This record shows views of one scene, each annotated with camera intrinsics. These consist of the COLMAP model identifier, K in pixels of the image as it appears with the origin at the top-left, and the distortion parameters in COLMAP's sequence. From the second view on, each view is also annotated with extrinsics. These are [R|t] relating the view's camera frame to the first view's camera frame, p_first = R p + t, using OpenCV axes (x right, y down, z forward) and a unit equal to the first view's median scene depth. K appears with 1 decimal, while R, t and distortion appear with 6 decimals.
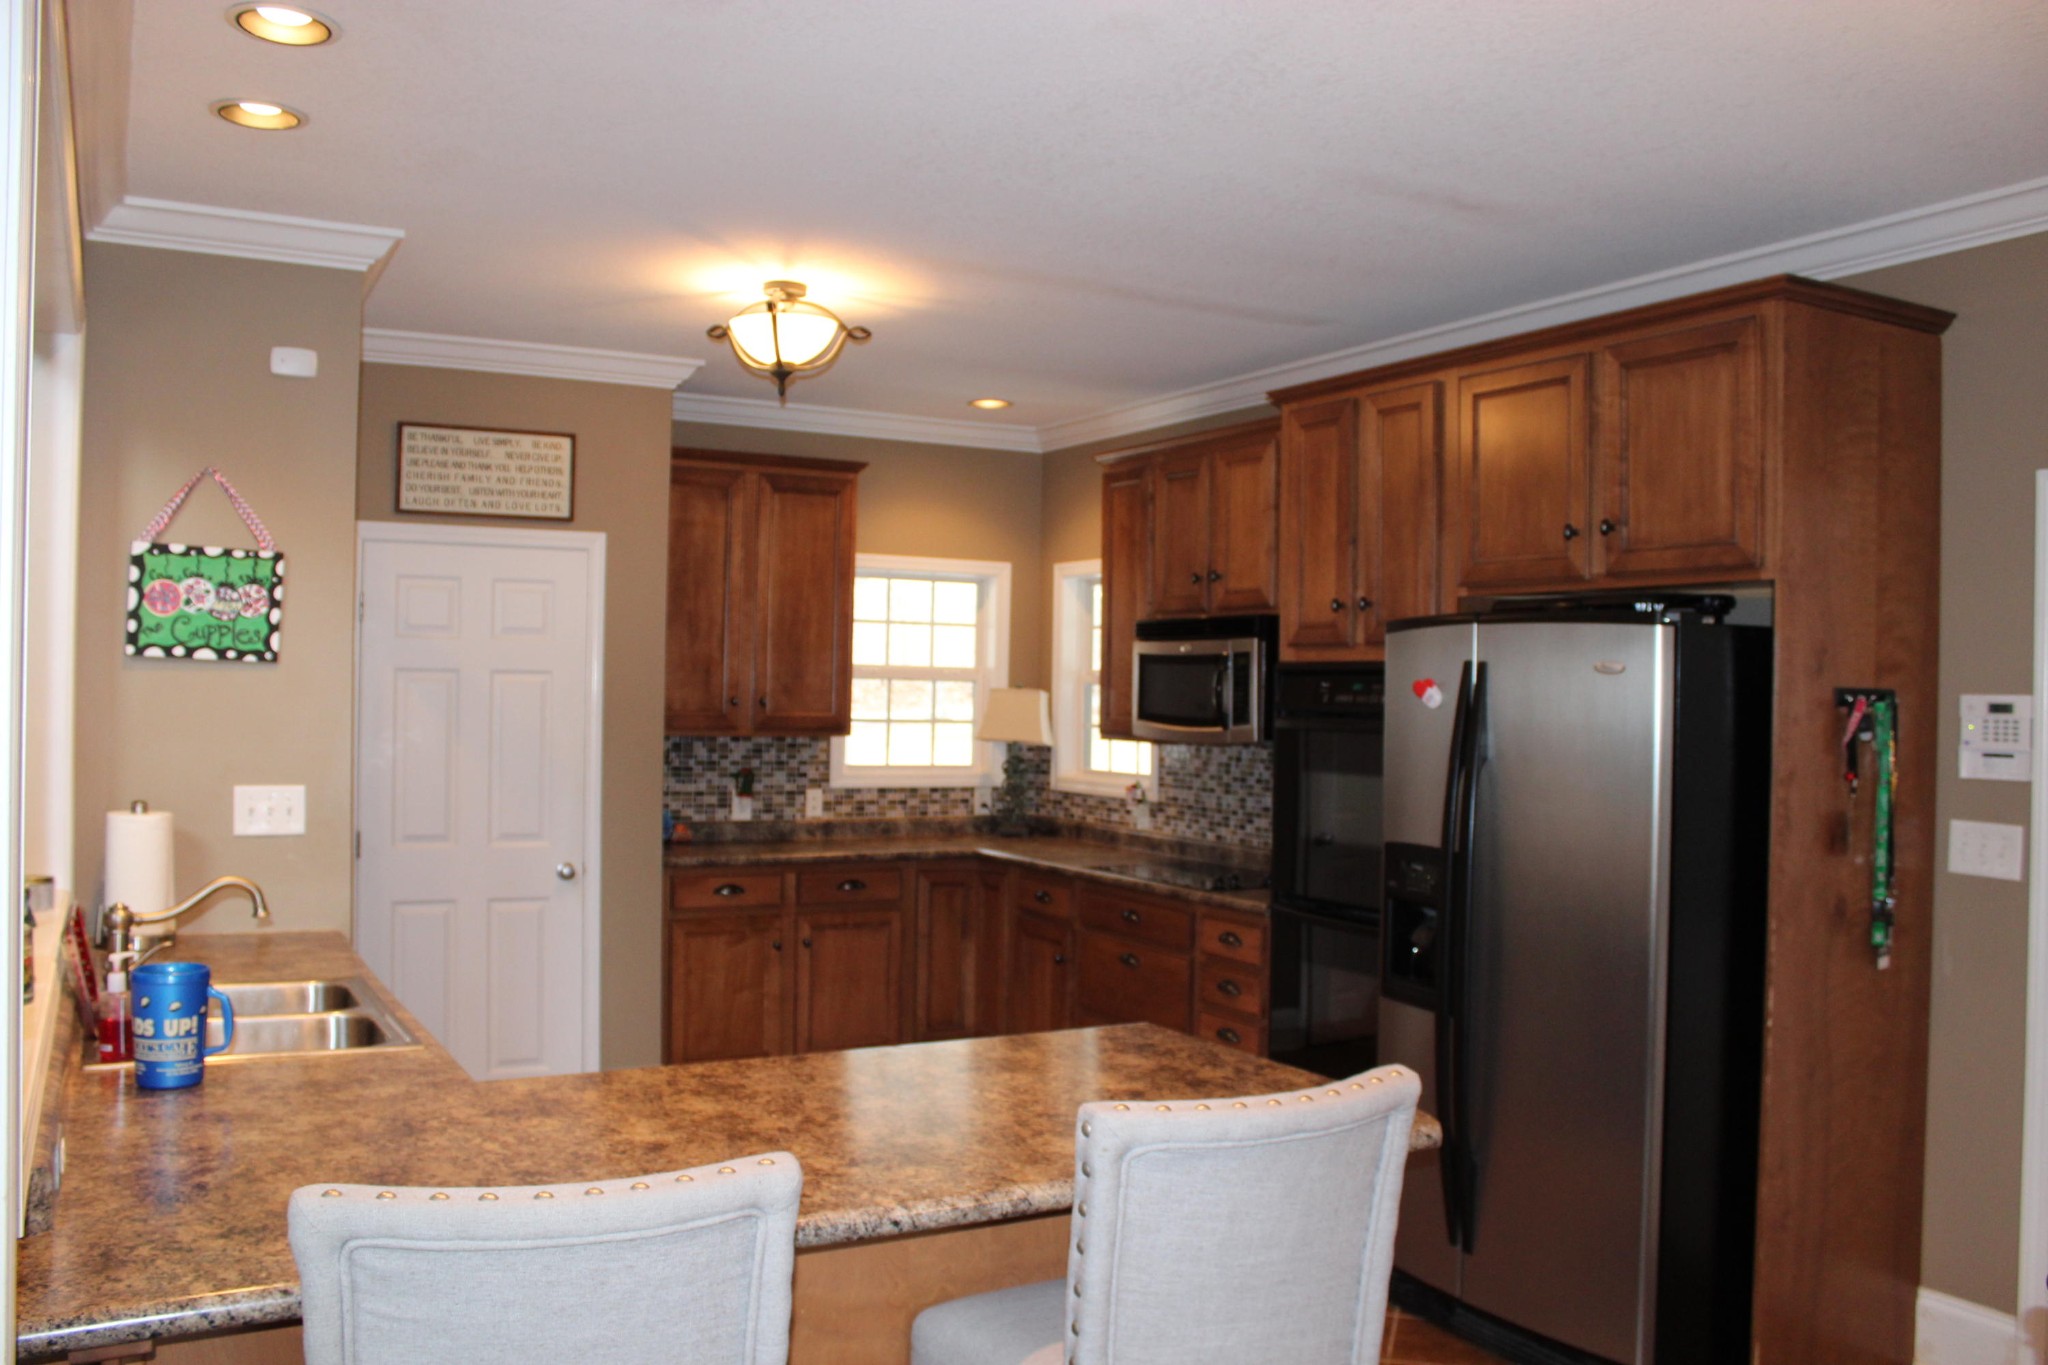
lens RADIAL K [[1702.1, 0, 1020.0], [0, 1702.1, 682.1], [0, 0, 1]] dist [-0.133751, 0.070555]
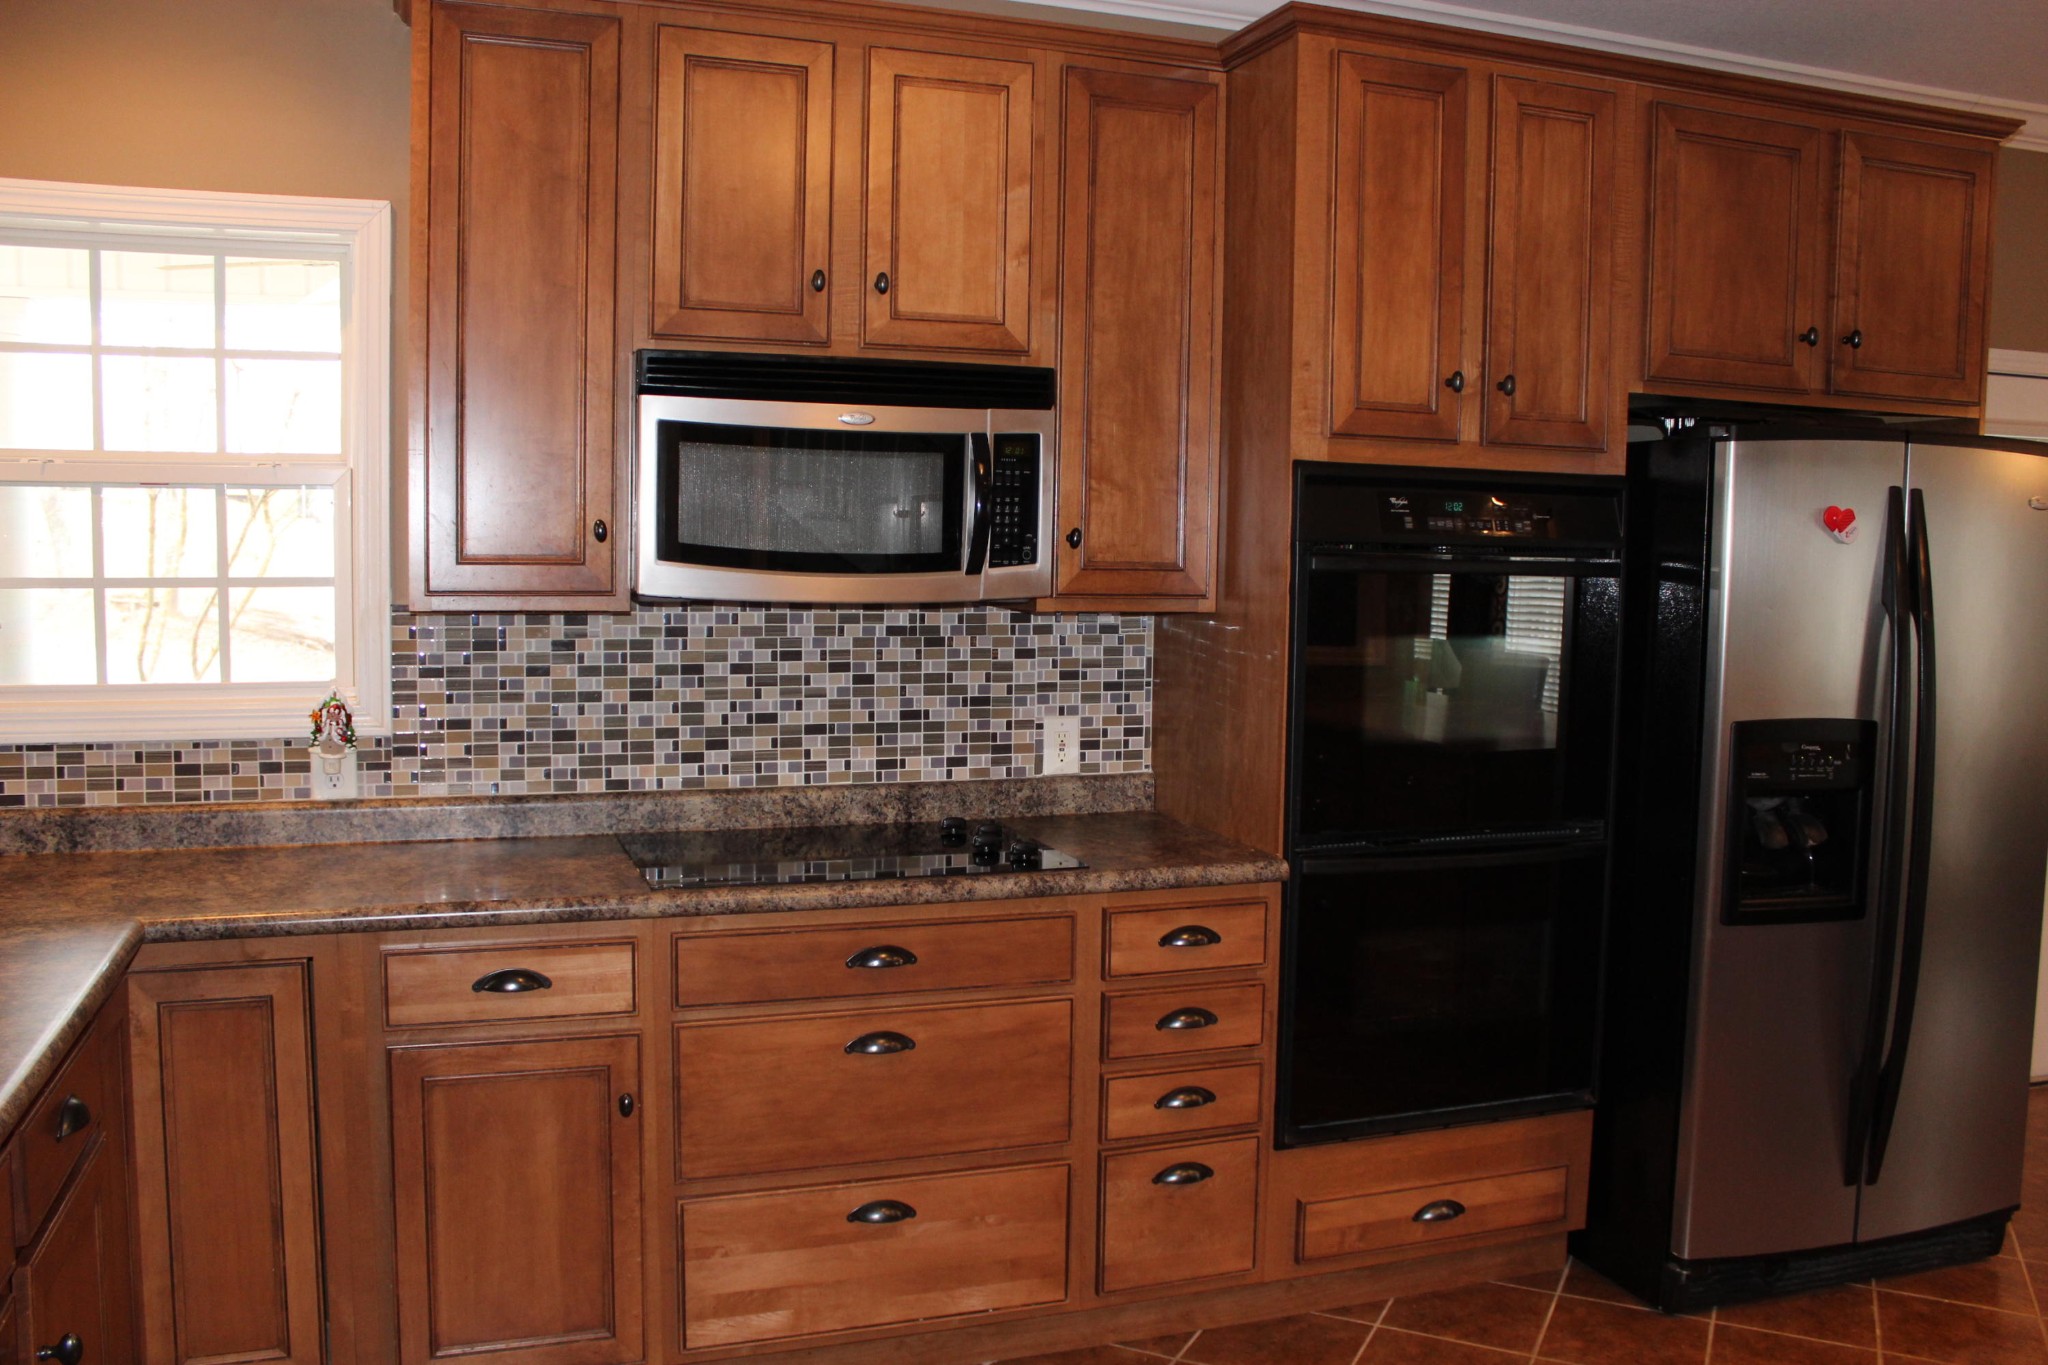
lens RADIAL K [[1702.1, 0, 1011.5], [0, 1702.1, 679.1], [0, 0, 1]] dist [-0.133751, 0.070555]
pose [[0.153873, -0.093909, 0.983618, -0.370075], [-0.019457, 0.994992, 0.098039, 0.006520], [-0.987899, -0.034224, 0.151276, 0.809815]]
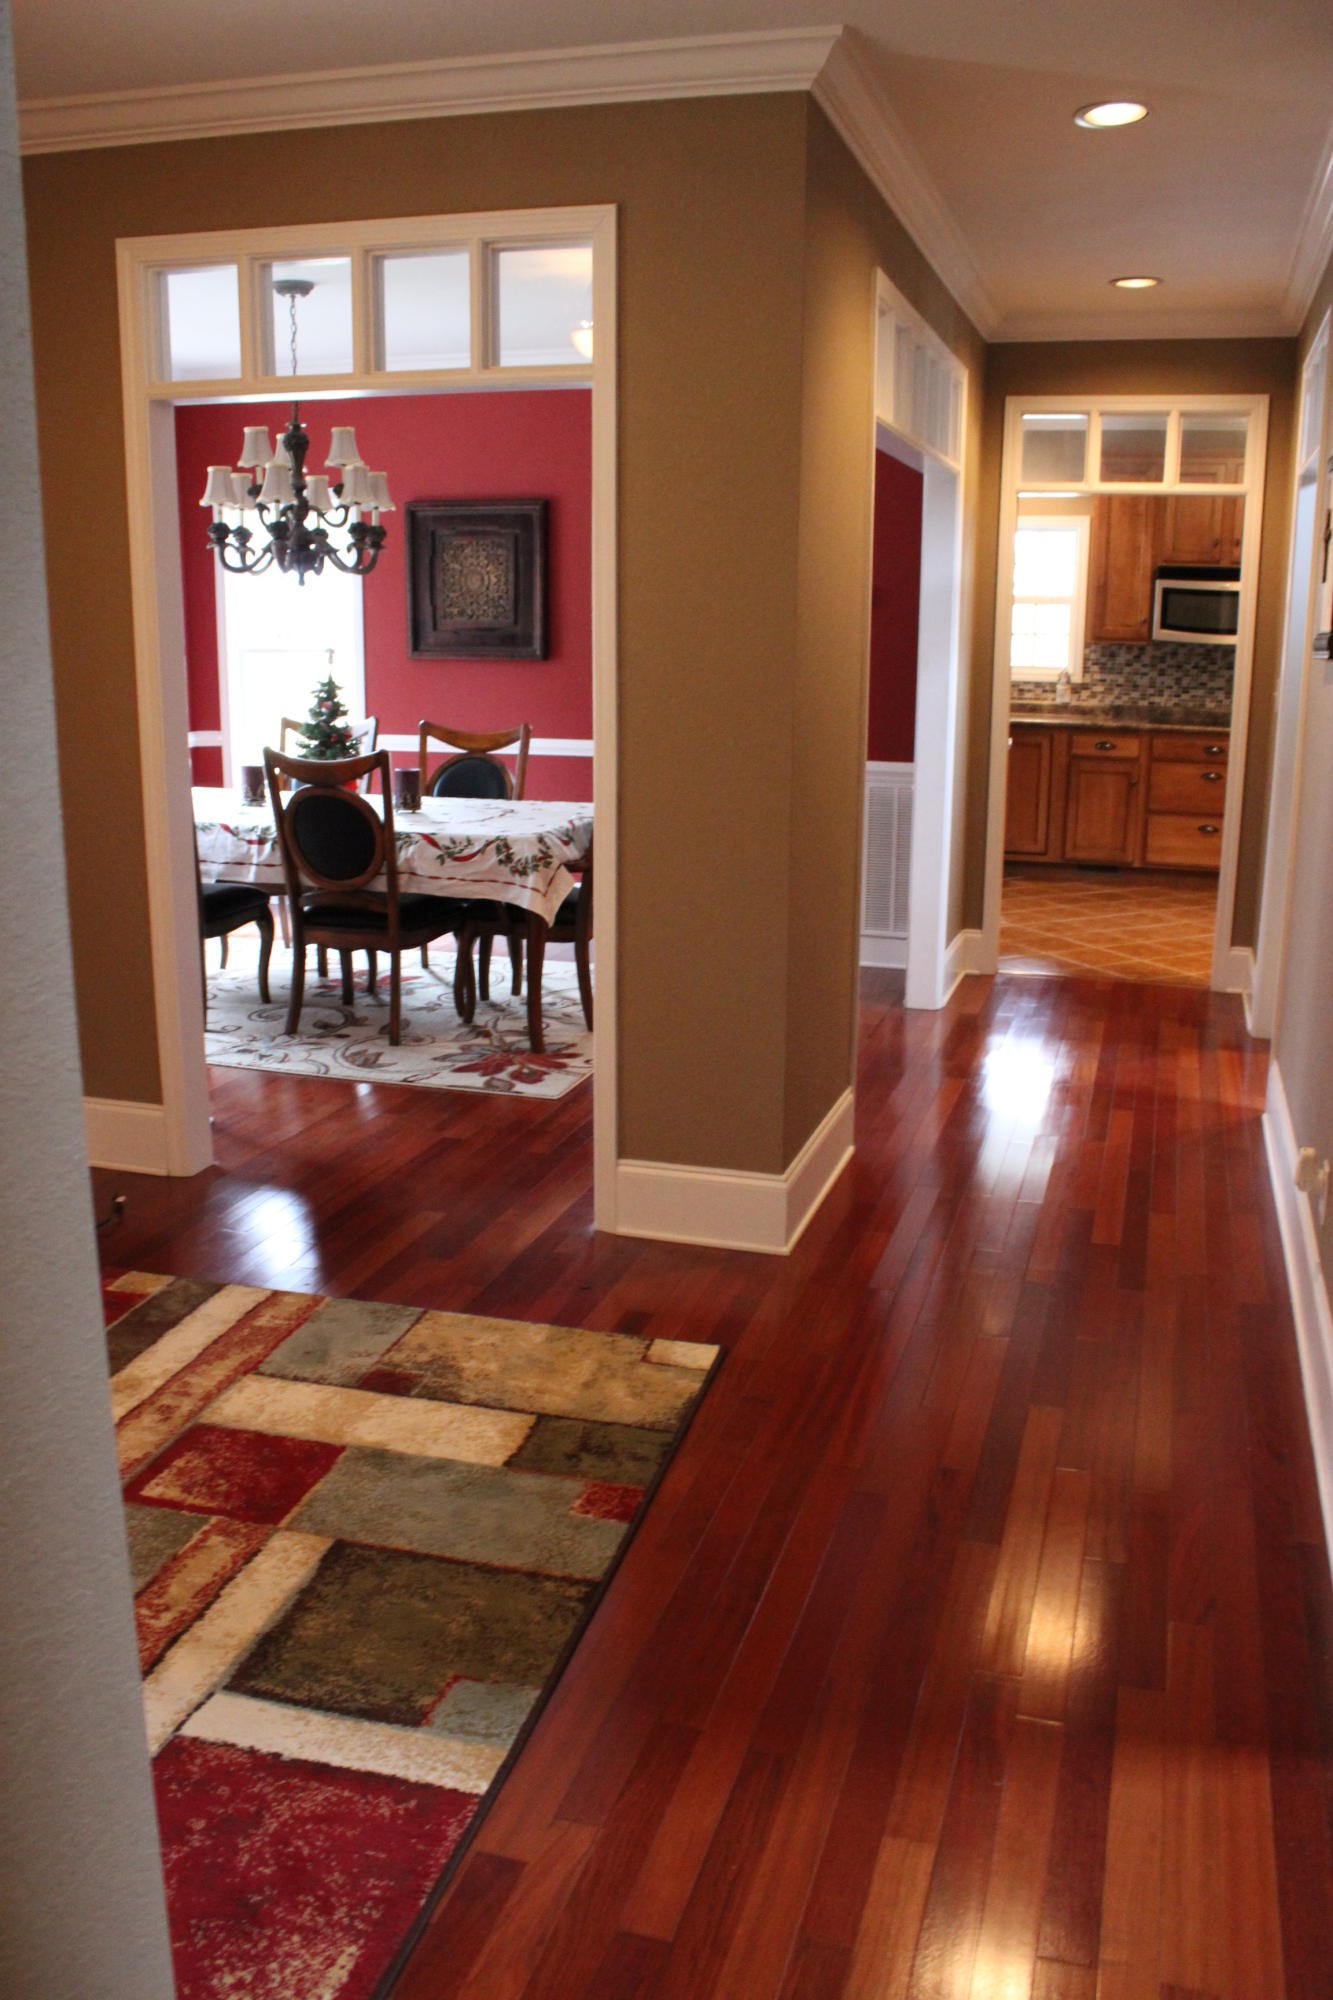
lens RADIAL K [[1662.3, 0, 668.5], [0, 1662.3, 992.2], [0, 0, 1]] dist [-0.133751, 0.070555]
pose [[0.709575, -0.178248, 0.681711, -1.315227], [0.002158, 0.968020, 0.250863, -0.033357], [-0.704626, -0.176535, 0.687268, 0.213483]]
